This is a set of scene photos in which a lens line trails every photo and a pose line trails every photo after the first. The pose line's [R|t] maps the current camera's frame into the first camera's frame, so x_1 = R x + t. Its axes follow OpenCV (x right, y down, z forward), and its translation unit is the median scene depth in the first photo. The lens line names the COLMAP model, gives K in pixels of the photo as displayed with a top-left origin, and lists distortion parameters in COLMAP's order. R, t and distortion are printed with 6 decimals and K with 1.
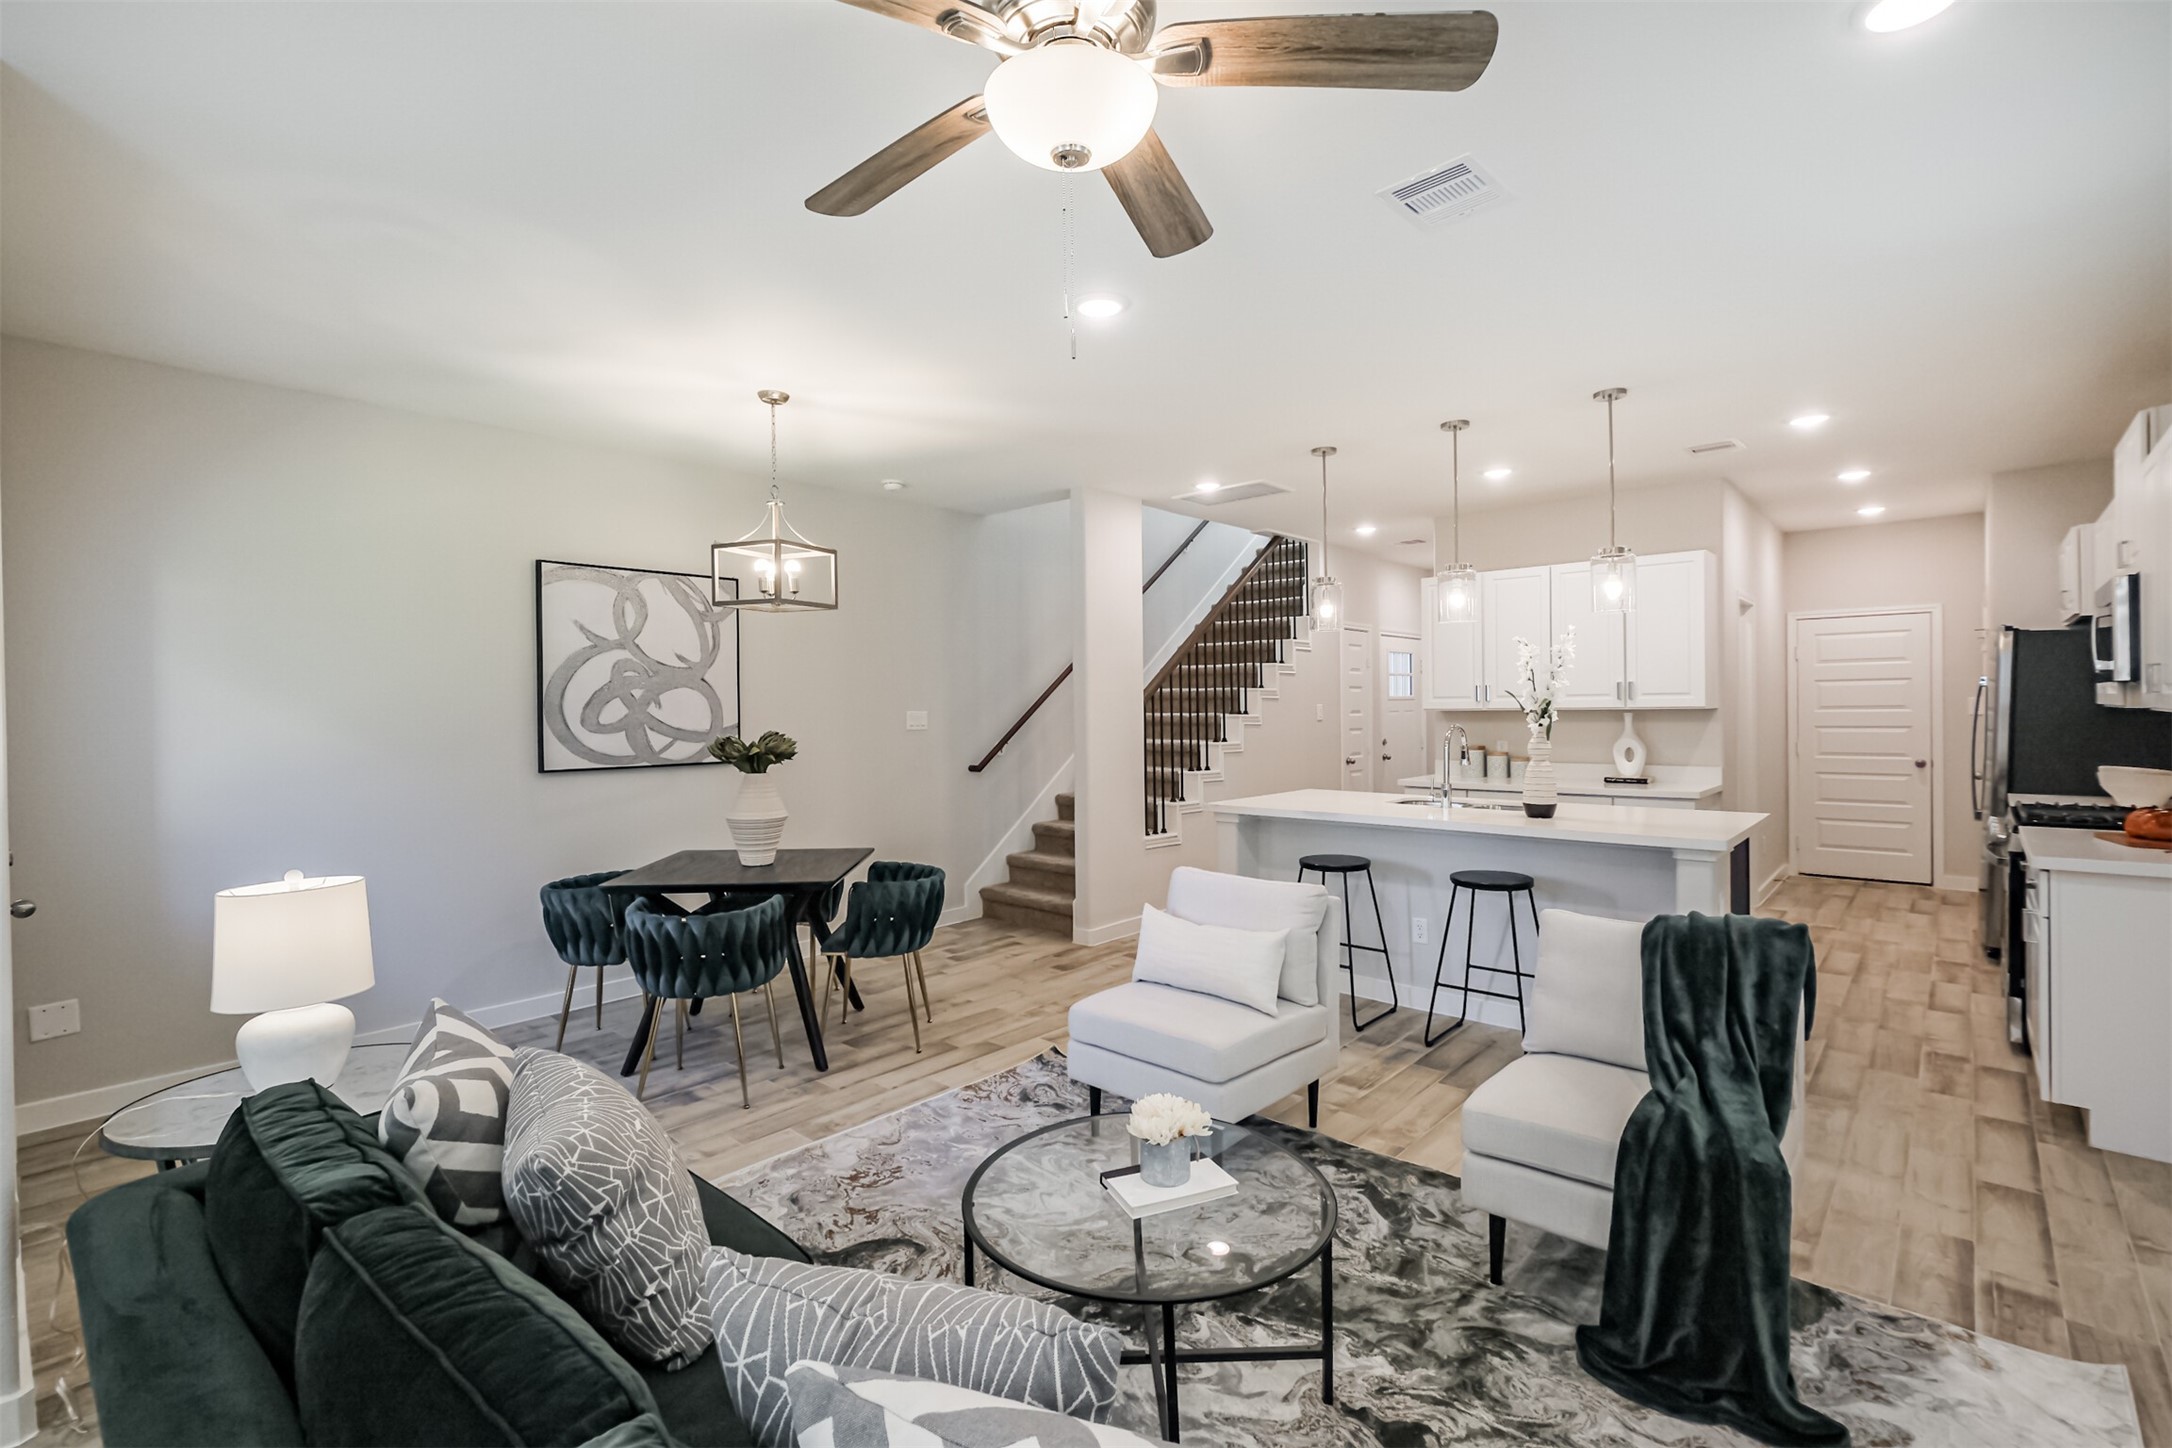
lens RADIAL K [[973.2, 0, 1089.9], [0, 973.2, 718.2], [0, 0, 1]] dist [-0.004761, -0.001140]
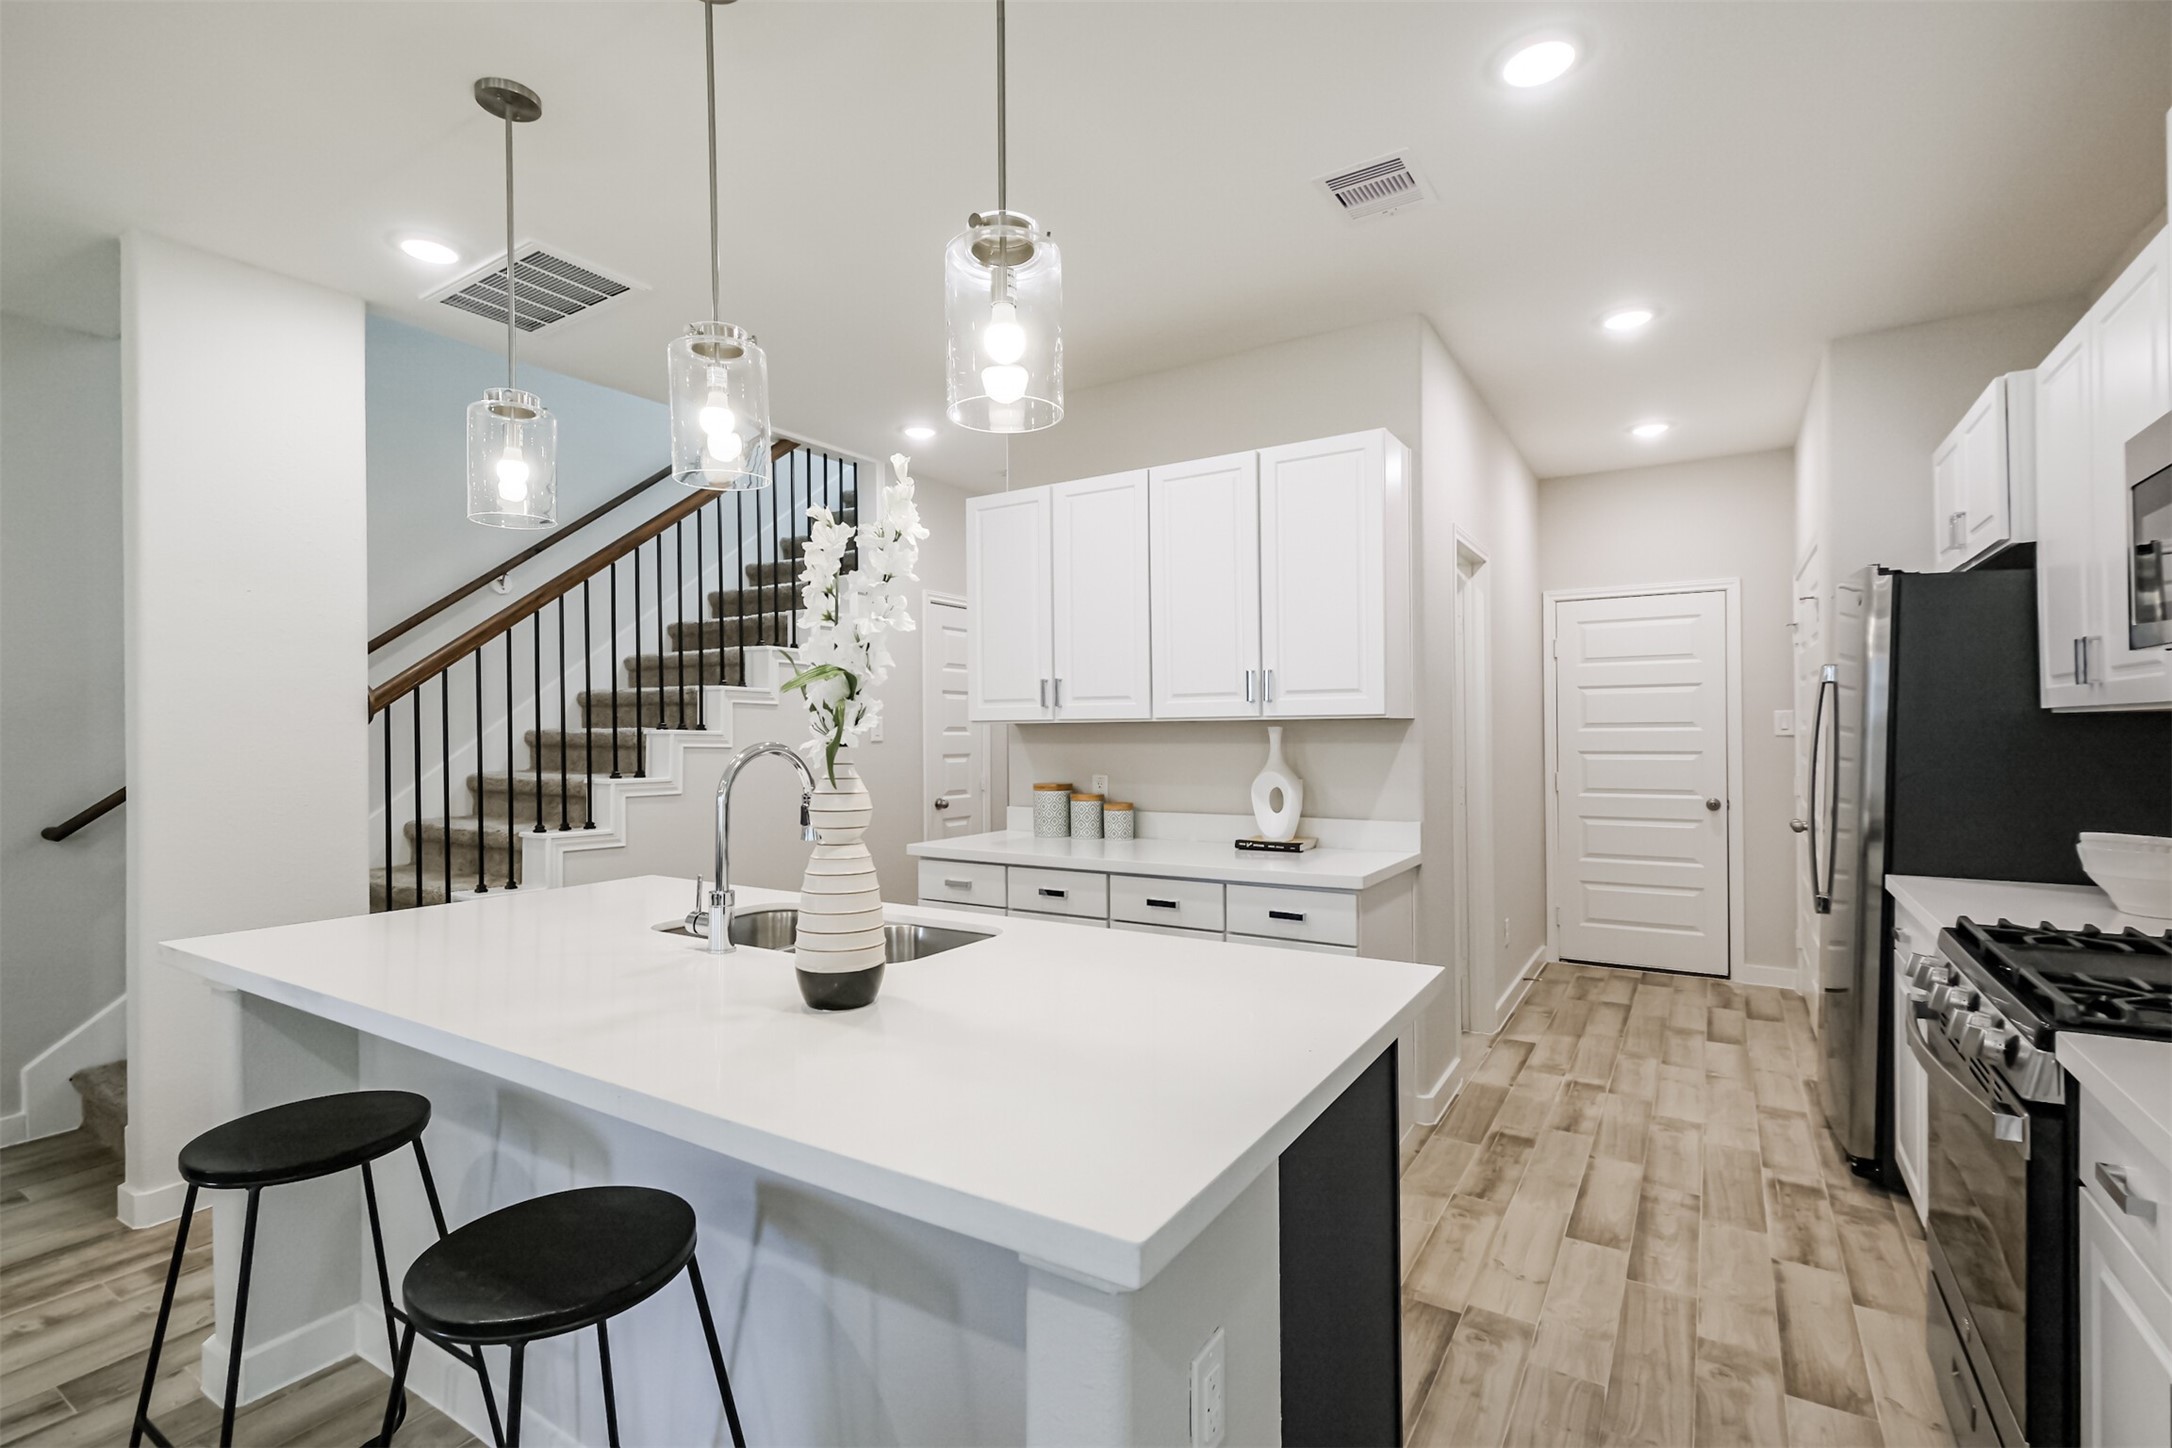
lens RADIAL K [[982.5, 0, 1100.3], [0, 982.5, 730.8], [0, 0, 1]] dist [0.000853, 0.000294]
pose [[0.984778, 0.004870, 0.173747, 0.417569], [-0.002466, 0.999898, -0.014051, 0.006209], [-0.173798, 0.013408, 0.984690, 0.531106]]
